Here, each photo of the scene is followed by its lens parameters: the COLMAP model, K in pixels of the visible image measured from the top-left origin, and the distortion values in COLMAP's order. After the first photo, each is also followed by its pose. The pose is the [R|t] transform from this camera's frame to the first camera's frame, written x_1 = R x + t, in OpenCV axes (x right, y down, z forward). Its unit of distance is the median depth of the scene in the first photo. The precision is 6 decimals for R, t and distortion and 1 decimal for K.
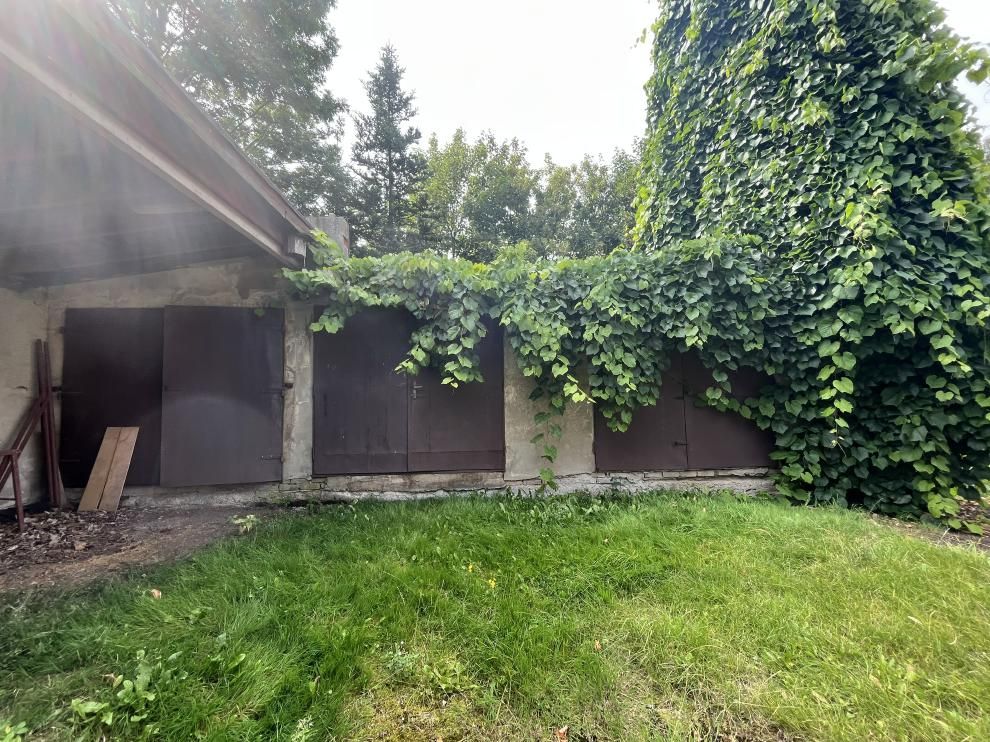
lens RADIAL K [[400.0, 0, 495.3], [0, 400.0, 370.8], [0, 0, 1]] dist [-0.002193, -0.000069]
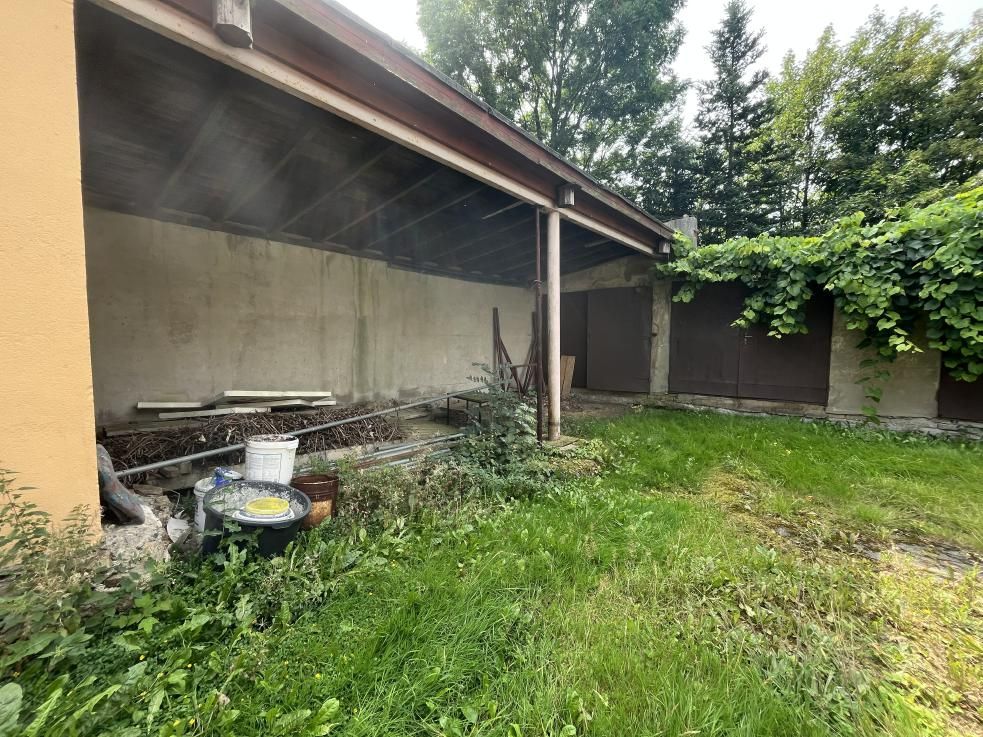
lens RADIAL K [[397.2, 0, 492.1], [0, 397.2, 368.2], [0, 0, 1]] dist [-0.002193, -0.000069]
pose [[0.714084, 0.066651, -0.696880, 0.142256], [0.028507, 0.991863, 0.124075, -0.048875], [0.699480, -0.108466, 0.706373, -0.622635]]
